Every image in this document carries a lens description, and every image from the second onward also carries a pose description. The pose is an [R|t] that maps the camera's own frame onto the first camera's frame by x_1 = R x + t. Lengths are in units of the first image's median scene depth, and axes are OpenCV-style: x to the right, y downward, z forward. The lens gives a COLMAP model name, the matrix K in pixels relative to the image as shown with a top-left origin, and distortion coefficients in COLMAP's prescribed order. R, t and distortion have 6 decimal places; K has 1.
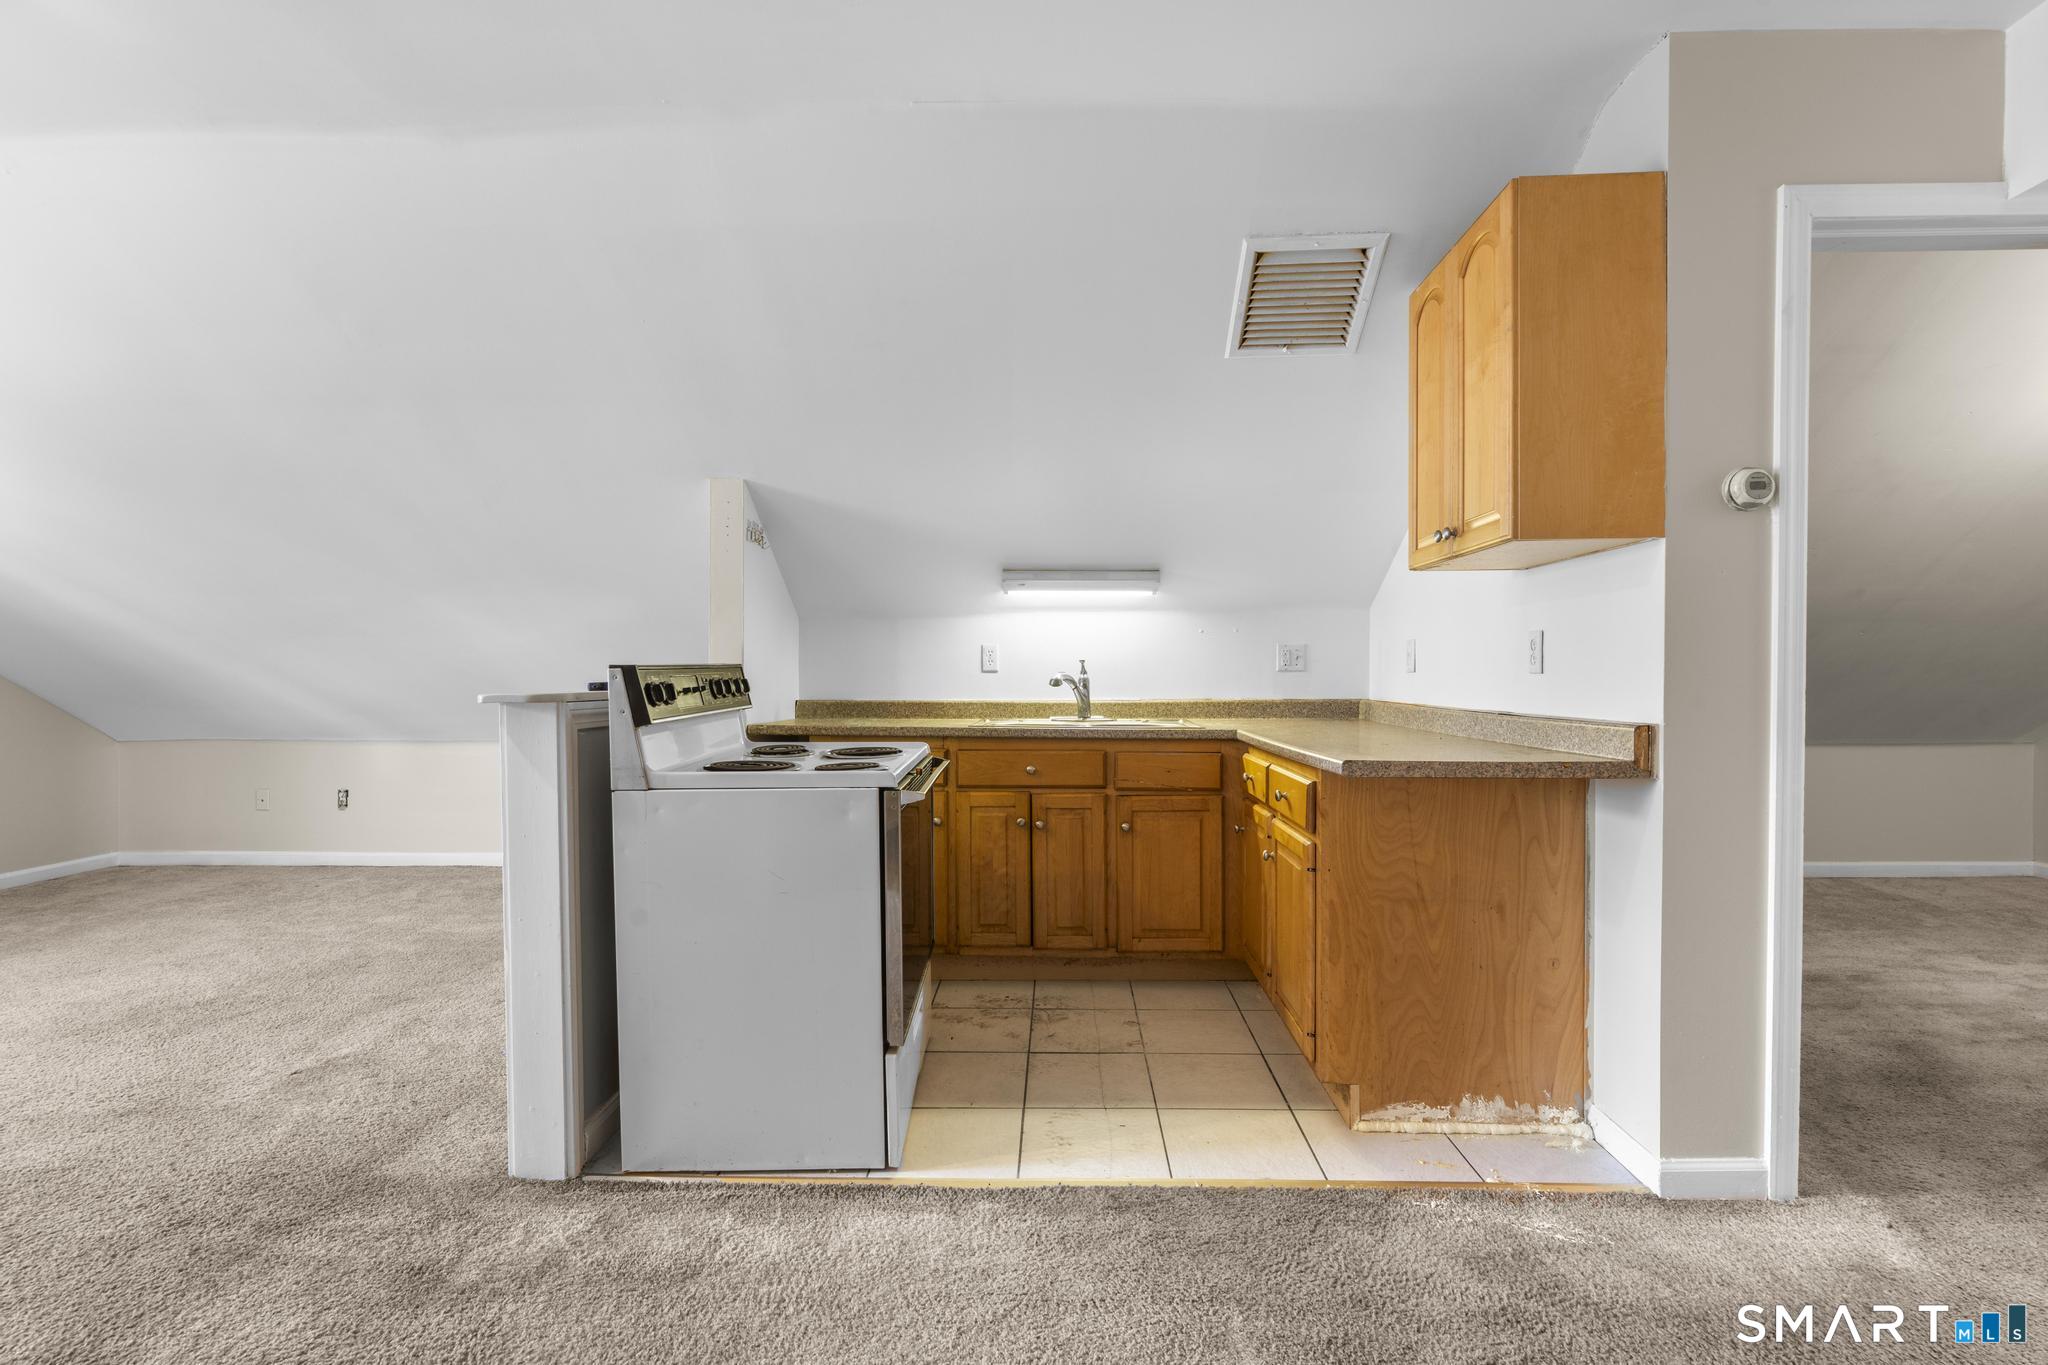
lens RADIAL K [[917.7, 0, 1023.3], [0, 917.7, 687.2], [0, 0, 1]] dist [-0.010937, 0.005333]
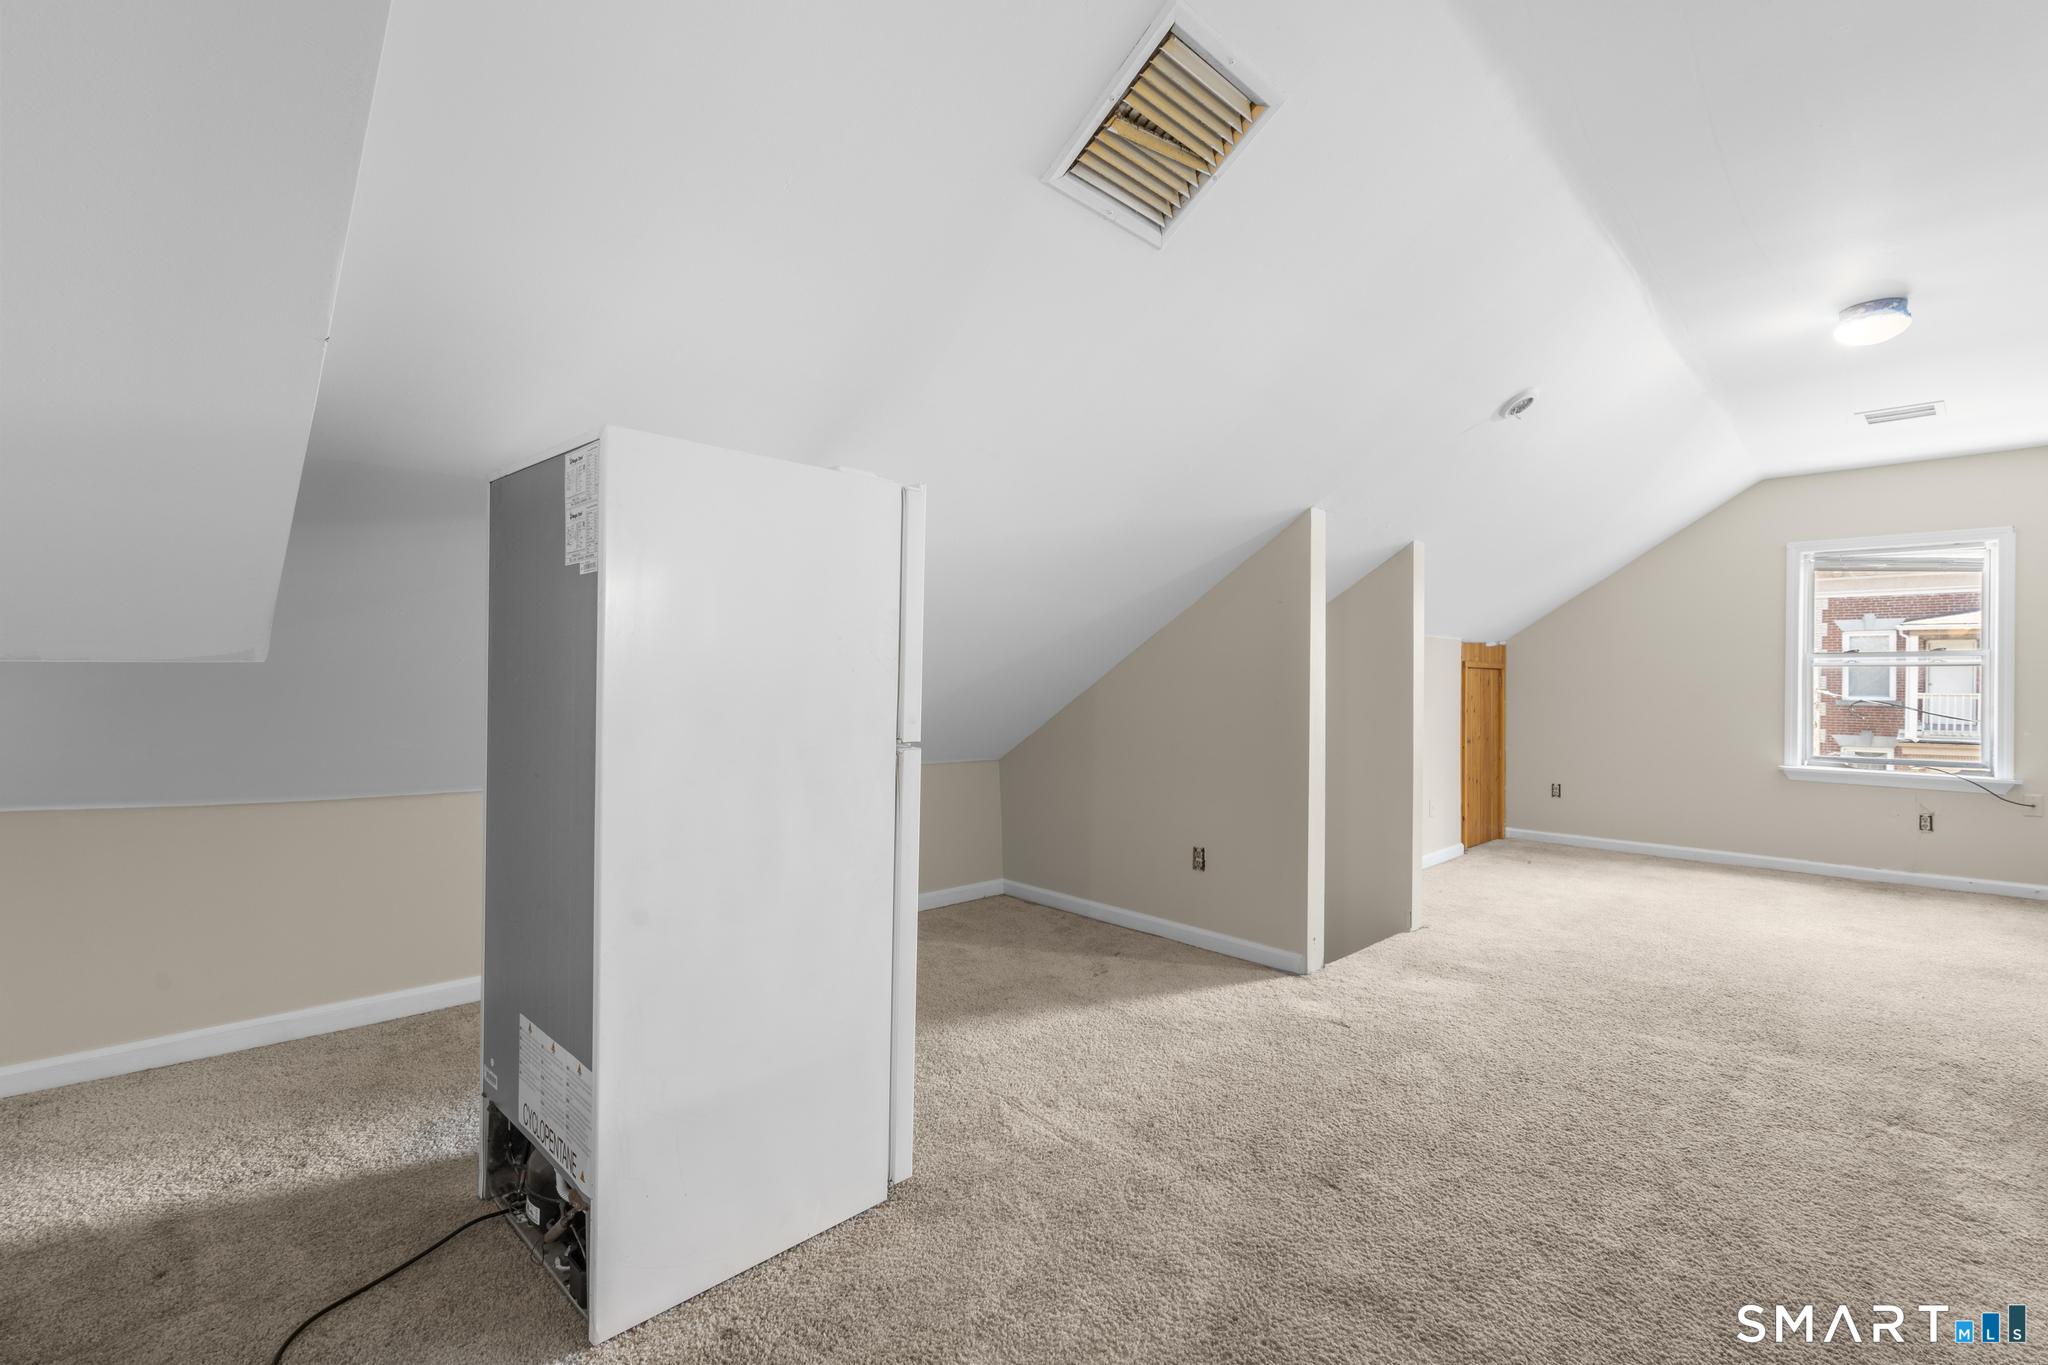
lens RADIAL K [[917.7, 0, 1023.3], [0, 917.7, 687.2], [0, 0, 1]] dist [-0.010937, 0.005333]
pose [[-0.682897, -0.010904, -0.730434, 0.965661], [-0.020196, 0.999788, 0.003957, -0.002907], [0.730236, 0.017454, -0.682972, 0.715736]]
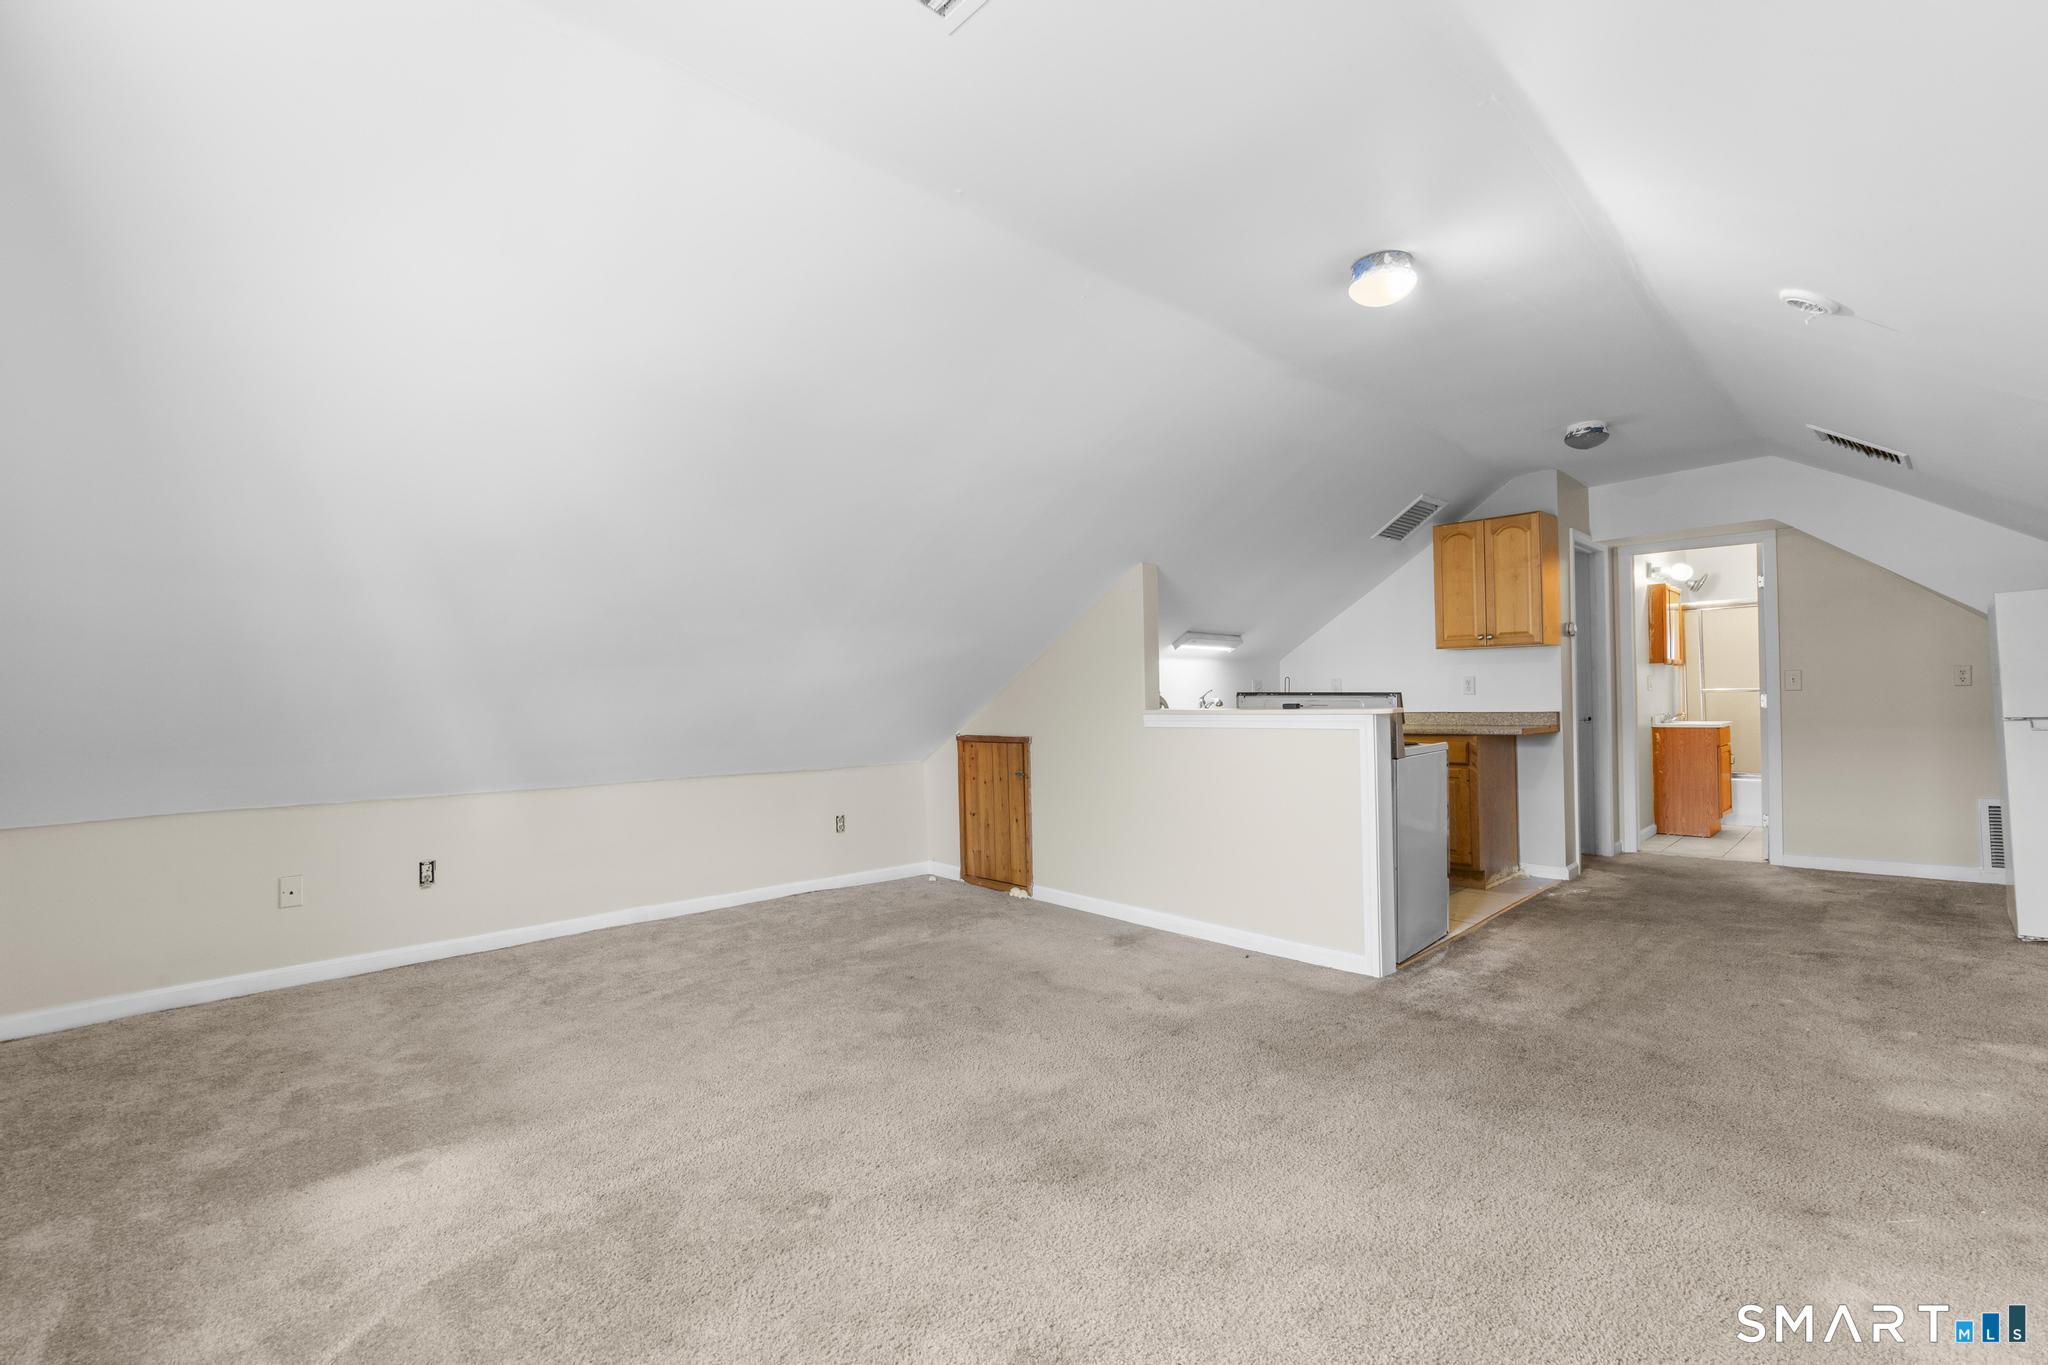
lens RADIAL K [[917.7, 0, 1023.3], [0, 917.7, 687.2], [0, 0, 1]] dist [-0.010937, 0.005333]
pose [[0.683081, 0.000279, 0.730343, -2.125025], [0.023322, 0.999482, -0.022194, -0.009480], [-0.729971, 0.032193, 0.682720, 0.241248]]
